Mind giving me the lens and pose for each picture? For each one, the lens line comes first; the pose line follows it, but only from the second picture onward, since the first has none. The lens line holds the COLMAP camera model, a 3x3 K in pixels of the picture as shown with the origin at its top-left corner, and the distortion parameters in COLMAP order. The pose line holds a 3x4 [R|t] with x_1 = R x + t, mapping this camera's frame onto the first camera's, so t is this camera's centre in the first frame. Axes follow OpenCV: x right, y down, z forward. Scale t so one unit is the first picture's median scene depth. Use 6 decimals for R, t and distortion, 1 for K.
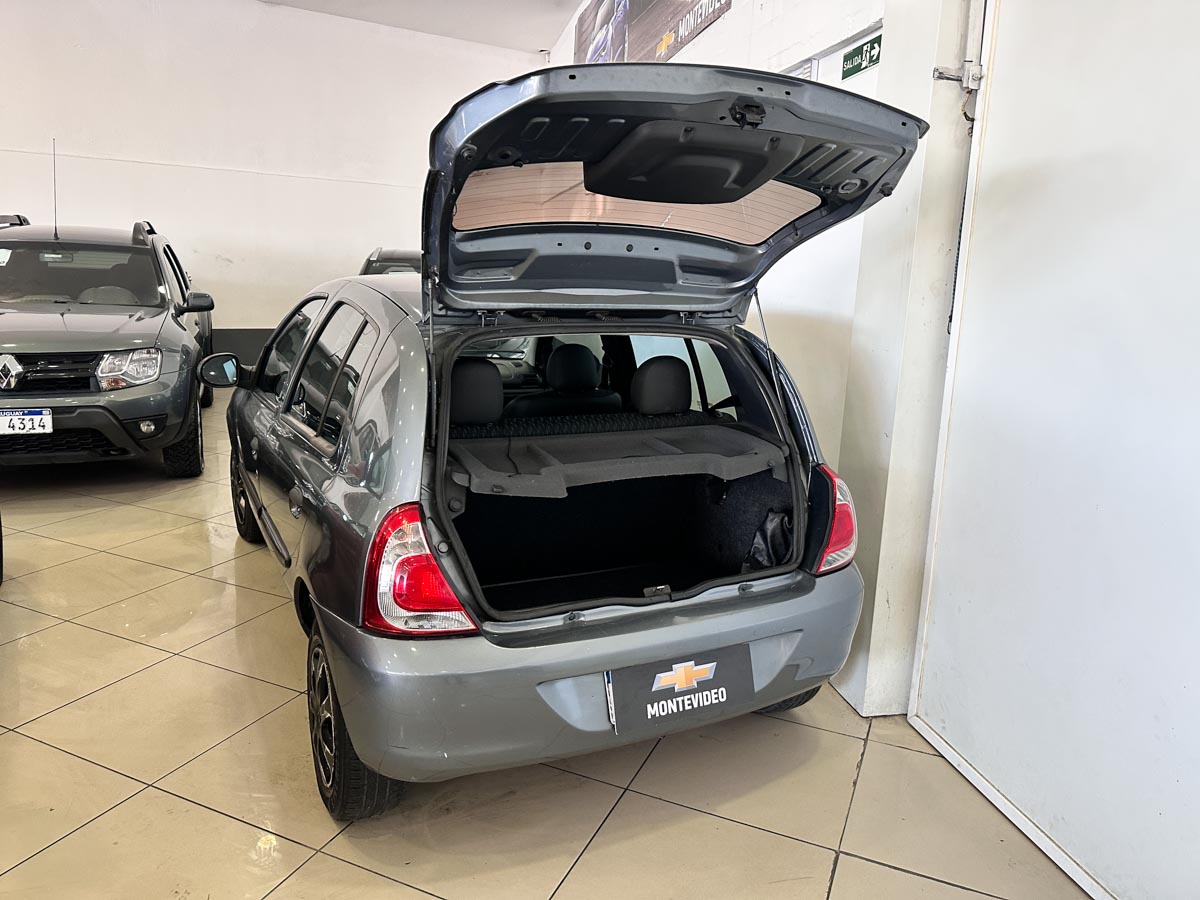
lens RADIAL K [[843.5, 0, 602.5], [0, 843.5, 441.2], [0, 0, 1]] dist [0.048773, -0.053173]
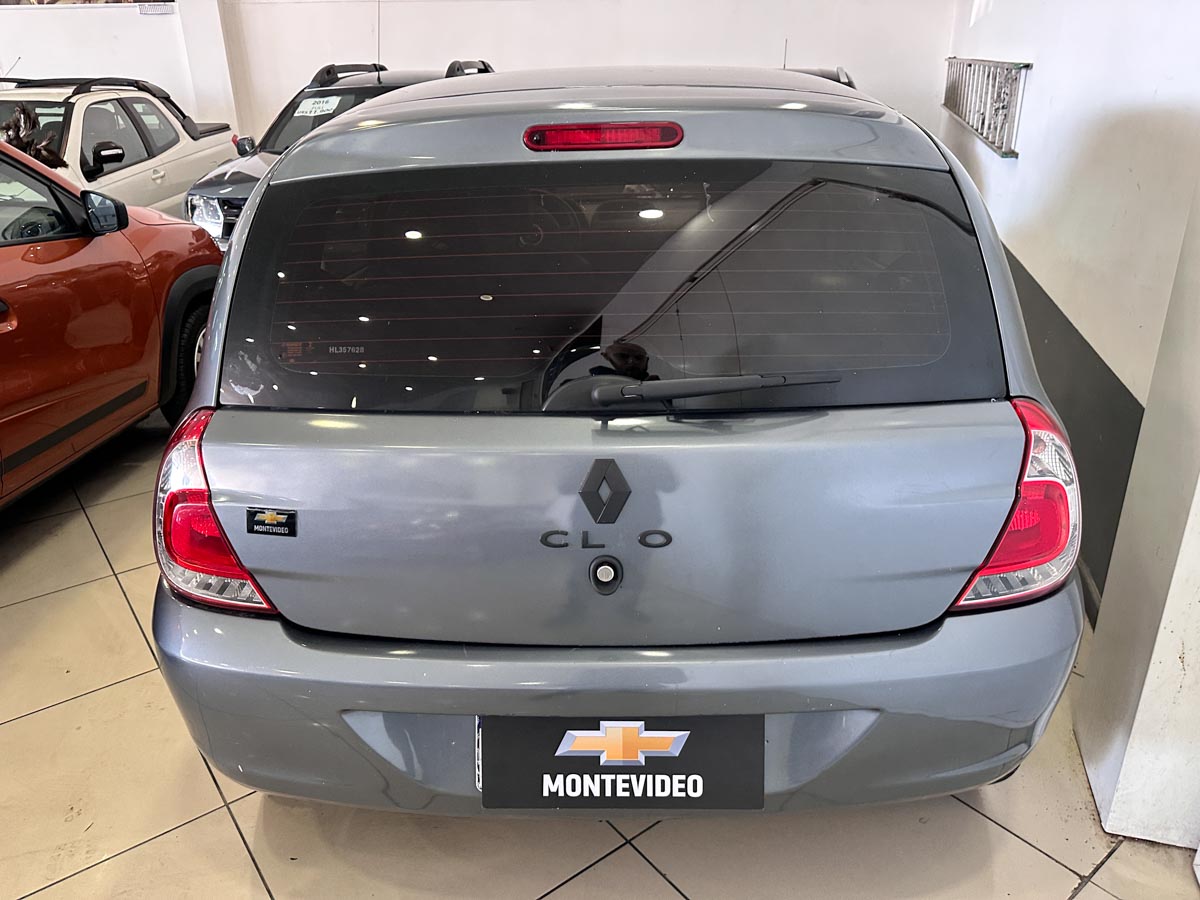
lens RADIAL K [[880.0, 0, 594.3], [0, 880.0, 442.3], [0, 0, 1]] dist [0.005976, -0.047884]
pose [[0.871488, 0.124750, -0.474285, 0.259162], [-0.039375, 0.981782, 0.185886, -0.029705], [0.488834, -0.143322, 0.860523, 0.374838]]
